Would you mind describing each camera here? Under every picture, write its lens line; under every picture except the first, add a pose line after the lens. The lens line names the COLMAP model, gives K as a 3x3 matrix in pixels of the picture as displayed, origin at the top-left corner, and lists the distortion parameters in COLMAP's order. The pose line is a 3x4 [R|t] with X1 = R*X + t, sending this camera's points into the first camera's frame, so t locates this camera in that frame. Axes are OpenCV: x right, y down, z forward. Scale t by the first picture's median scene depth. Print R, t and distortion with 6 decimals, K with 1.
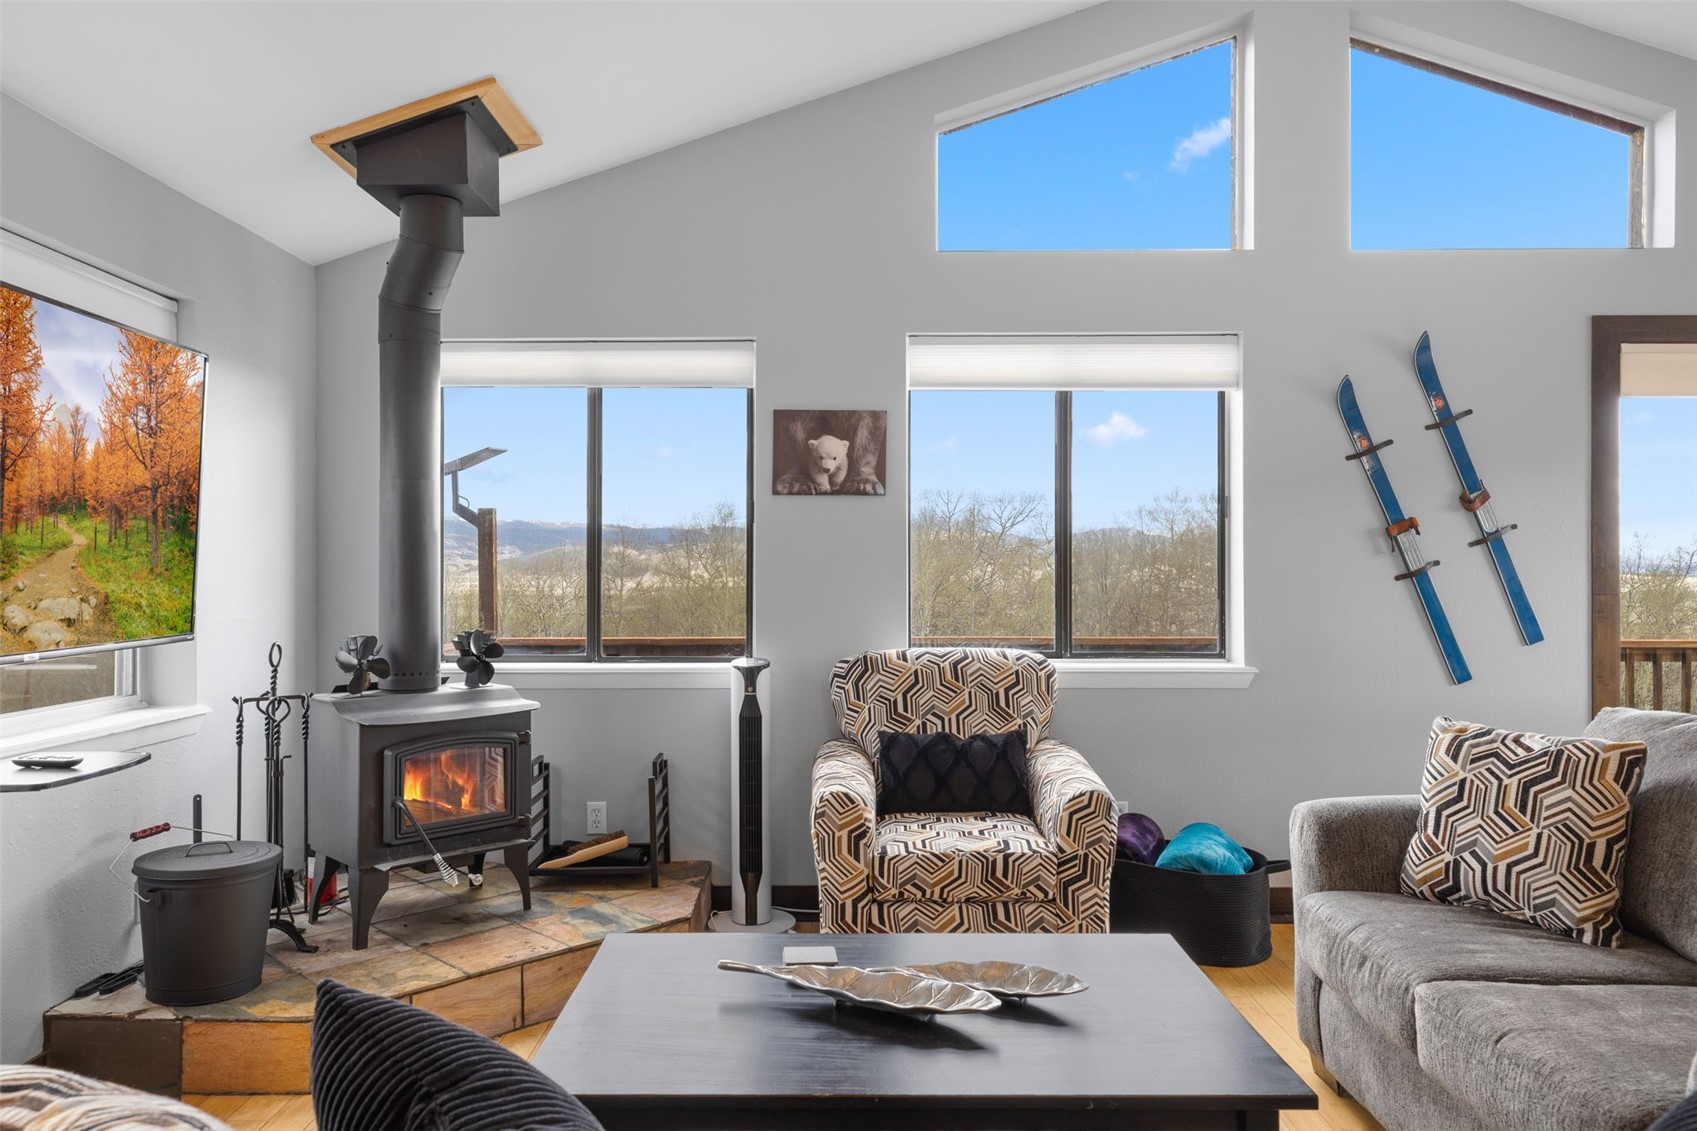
lens RADIAL K [[1239.5, 0, 848.5], [0, 1239.5, 565.5], [0, 0, 1]] dist [0.003350, 0.002801]
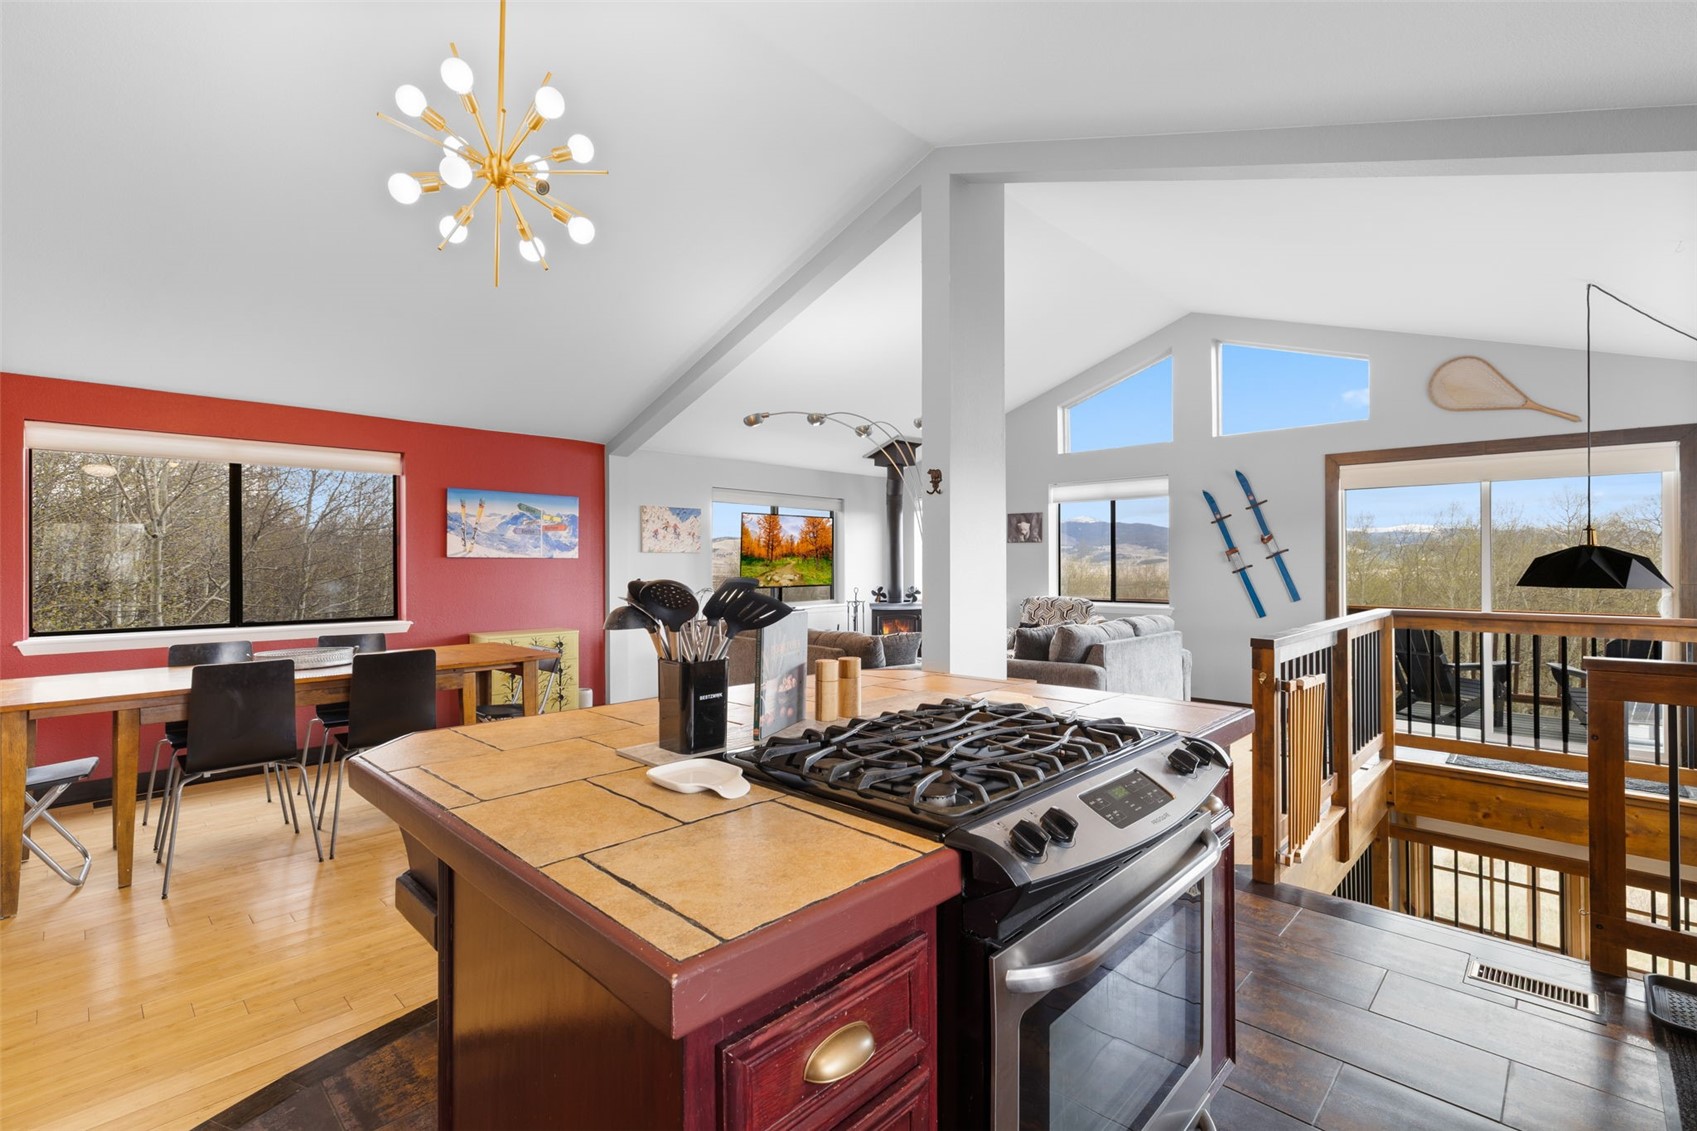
lens RADIAL K [[757.4, 0, 856.8], [0, 757.4, 559.9], [0, 0, 1]] dist [-0.000353, -0.000367]
pose [[0.719914, -0.004549, -0.694049, 0.933123], [0.004125, 0.999989, -0.002275, -0.013711], [0.694051, -0.001225, 0.719924, -0.548569]]
